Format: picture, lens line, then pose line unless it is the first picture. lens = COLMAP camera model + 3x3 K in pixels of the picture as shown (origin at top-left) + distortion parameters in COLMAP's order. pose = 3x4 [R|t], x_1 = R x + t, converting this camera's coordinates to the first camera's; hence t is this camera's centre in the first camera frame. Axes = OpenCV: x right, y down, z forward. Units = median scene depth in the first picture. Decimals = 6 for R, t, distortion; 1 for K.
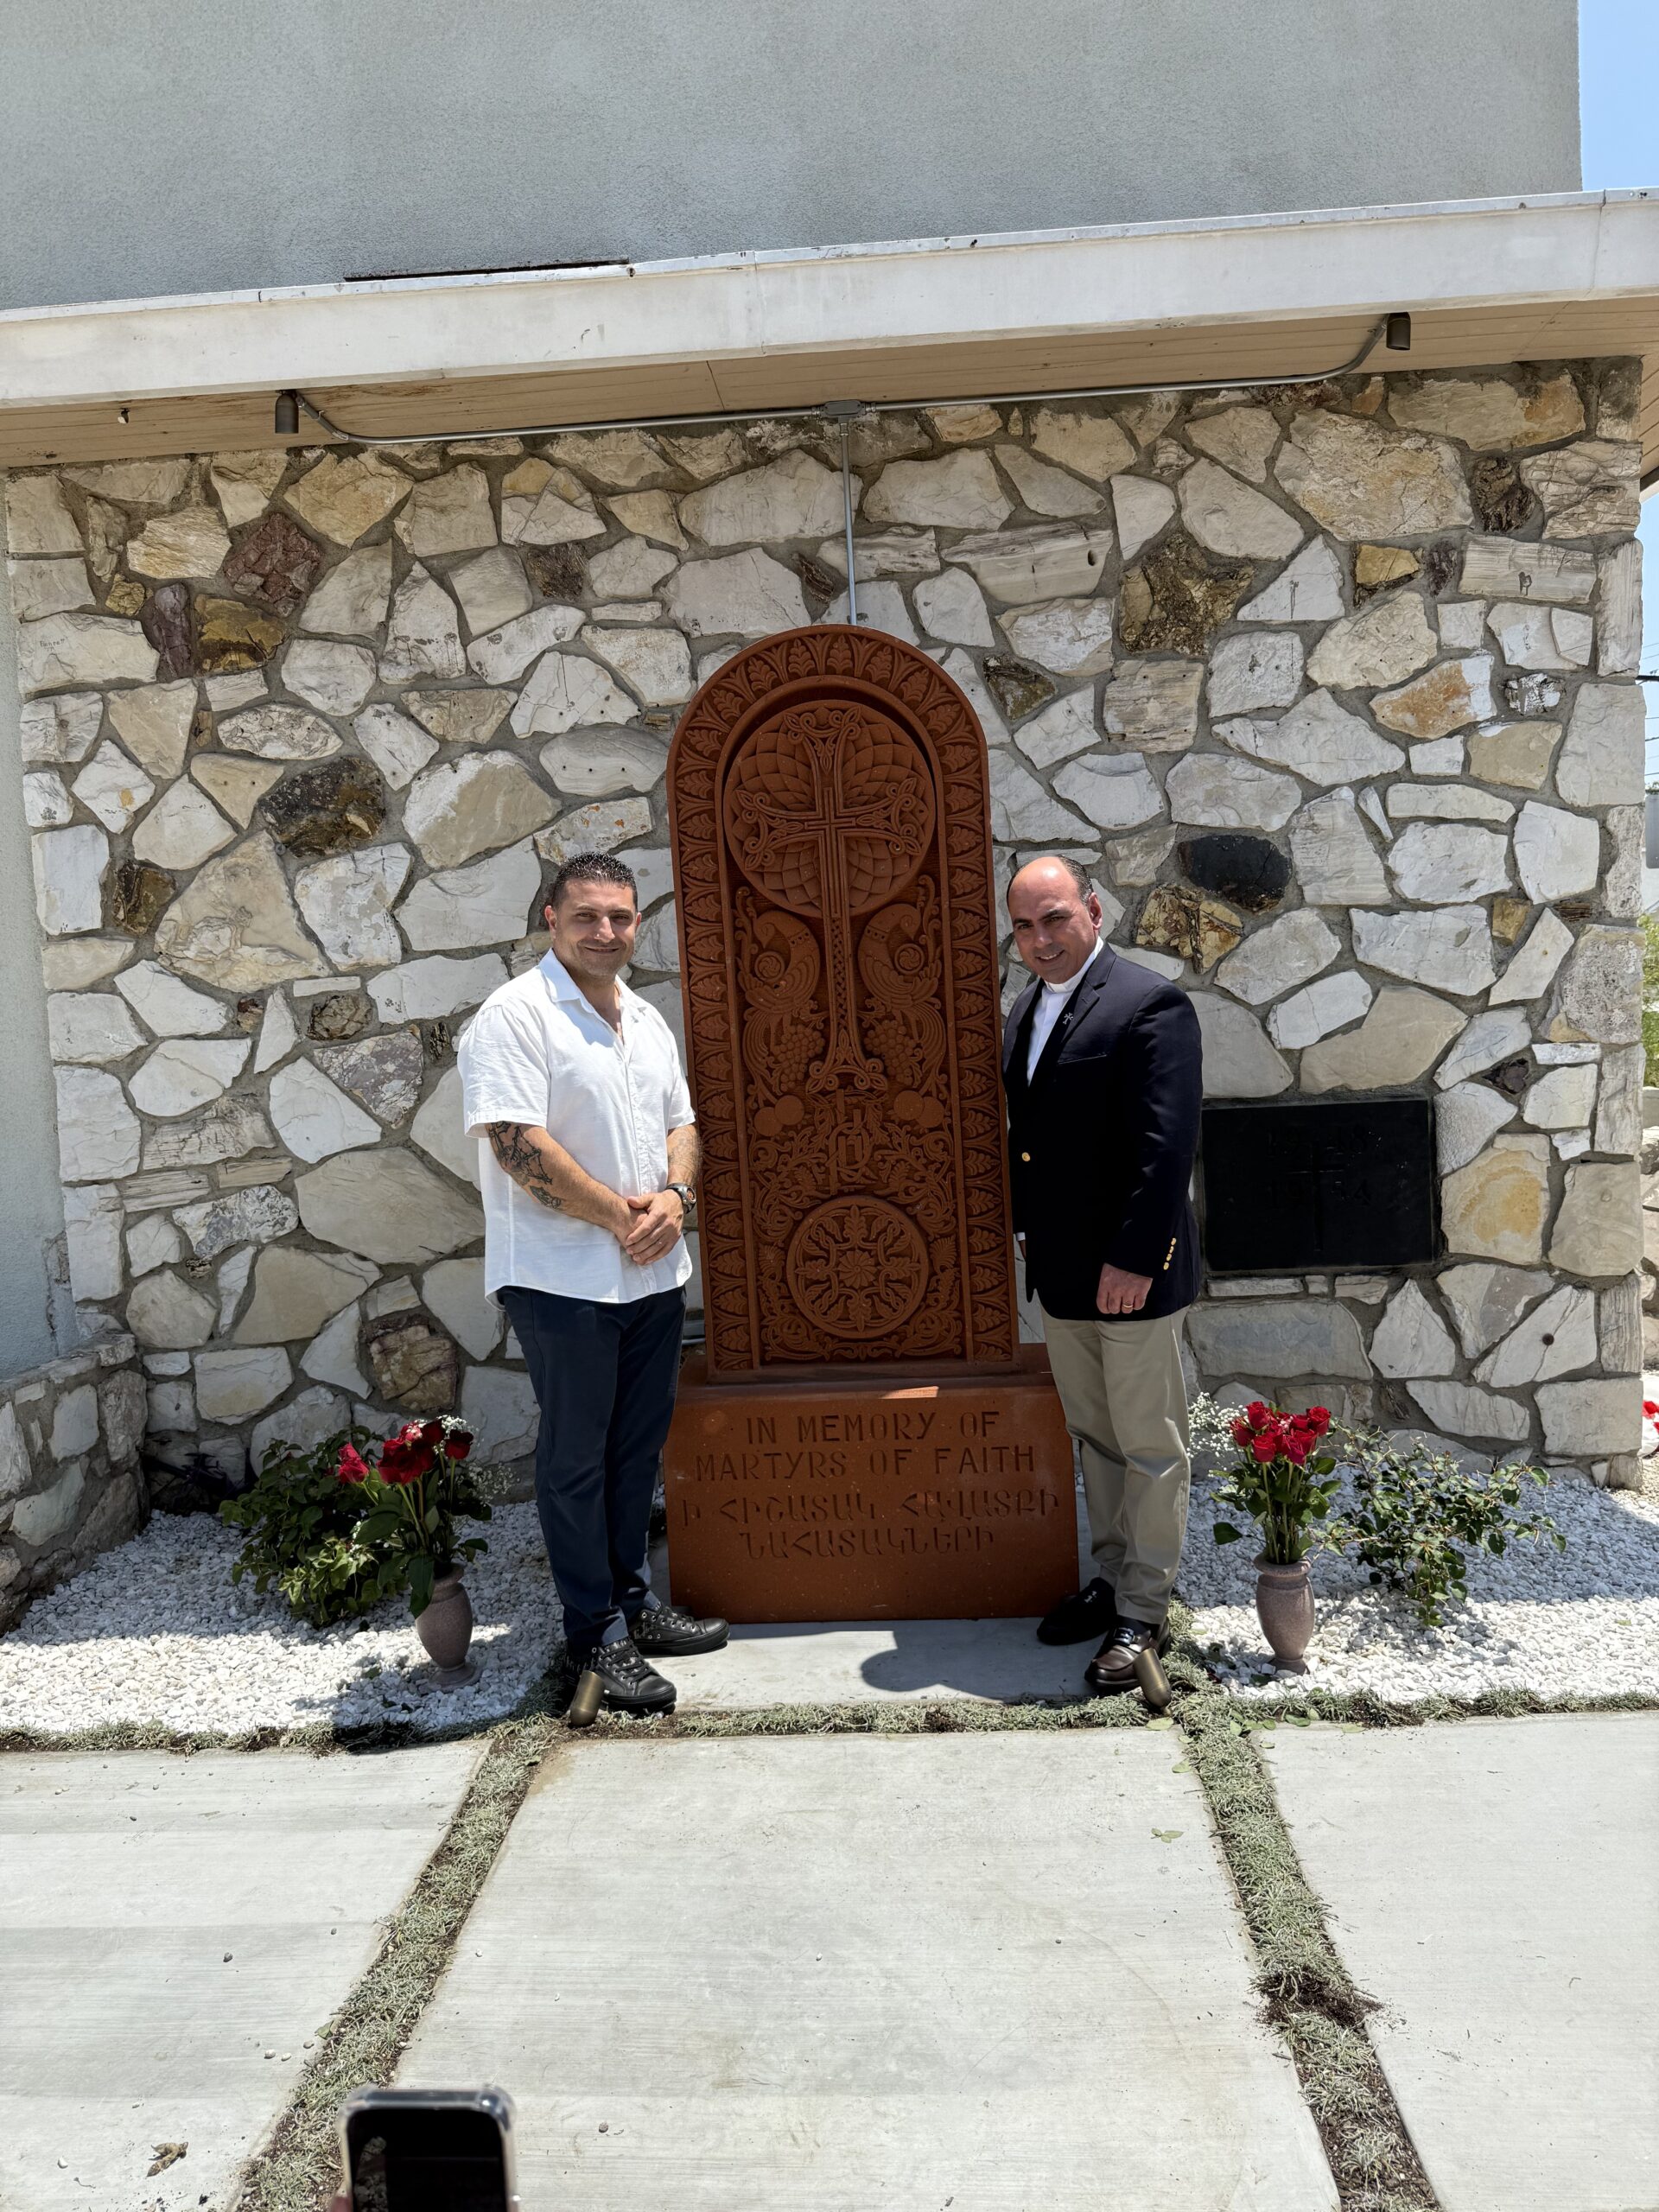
lens RADIAL K [[1537.1, 0, 832.2], [0, 1537.1, 1101.2], [0, 0, 1]] dist [0.029139, -0.047210]
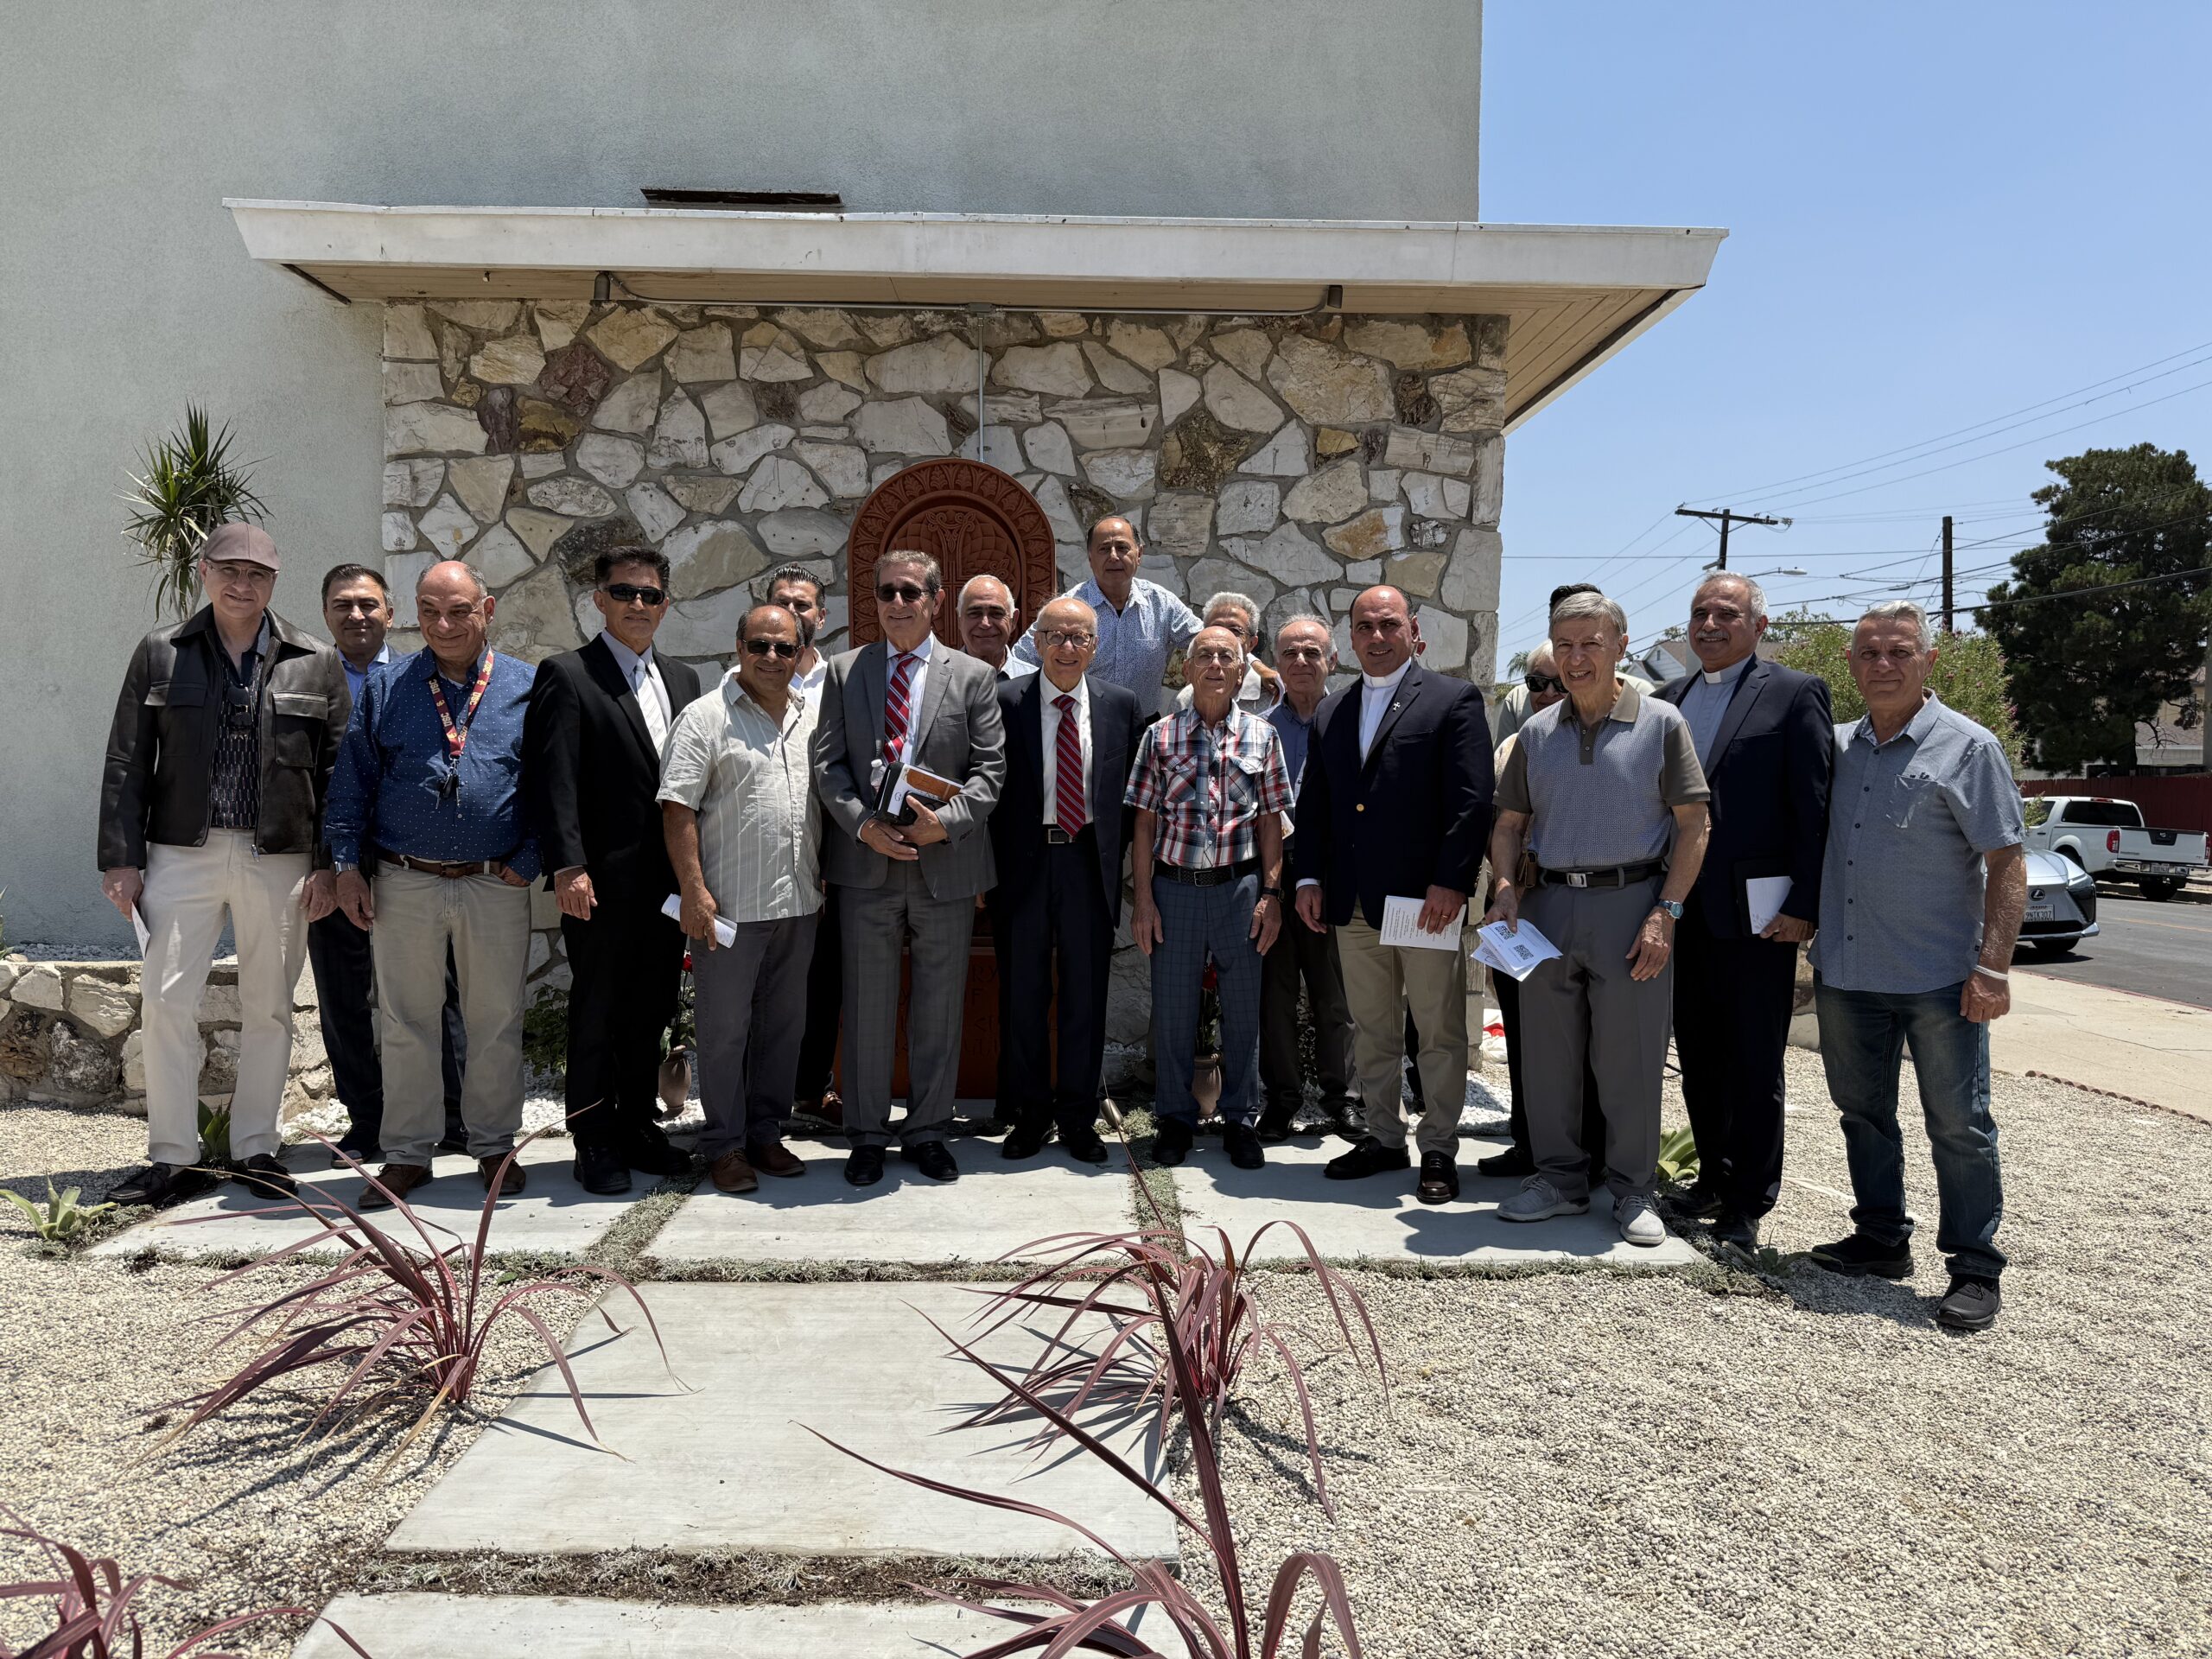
lens RADIAL K [[1537.1, 0, 1118.6], [0, 1537.1, 846.5], [0, 0, 1]] dist [0.029139, -0.047210]
pose [[0.994918, 0.054827, 0.084447, 0.041335], [-0.052928, 0.998296, -0.024562, 0.093554], [-0.085650, 0.019968, 0.996125, -0.465106]]
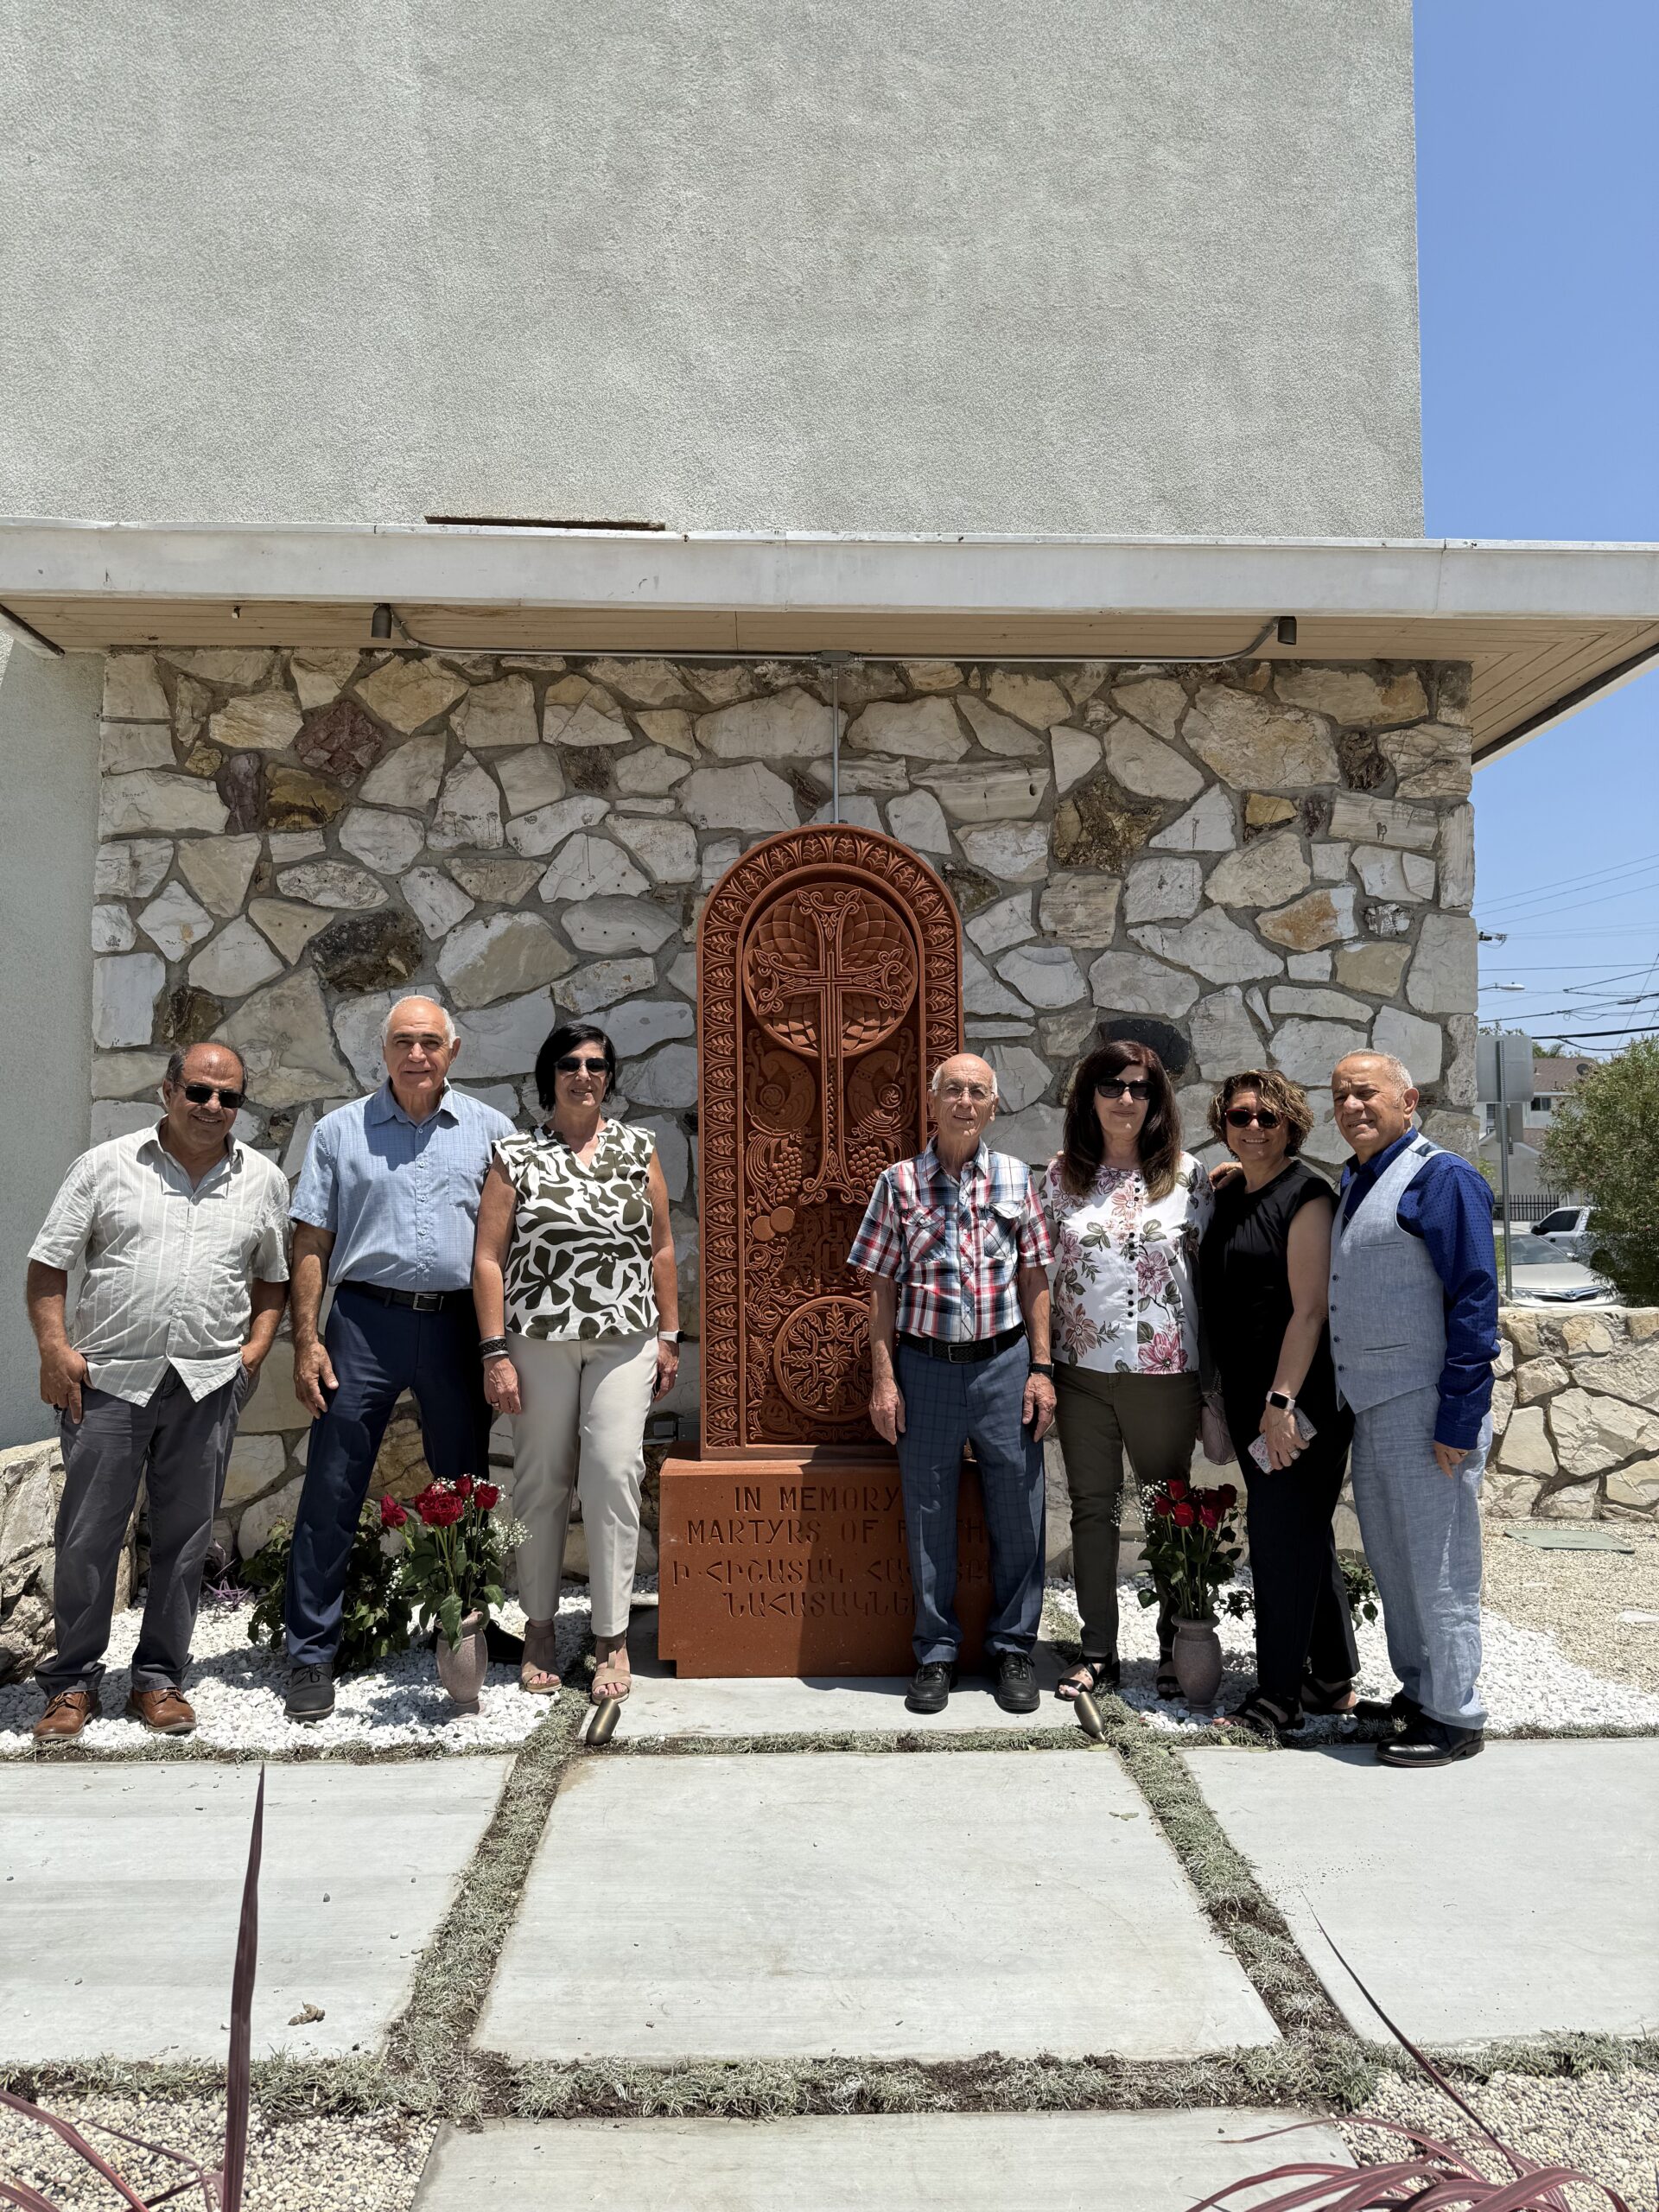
lens RADIAL K [[1537.1, 0, 823.1], [0, 1537.1, 1081.6], [0, 0, 1]] dist [0.029139, -0.047210]
pose [[0.994907, 0.055072, 0.084425, -0.086098], [-0.042231, 0.988237, -0.146982, 0.060430], [-0.091526, 0.142668, 0.985530, -0.145607]]
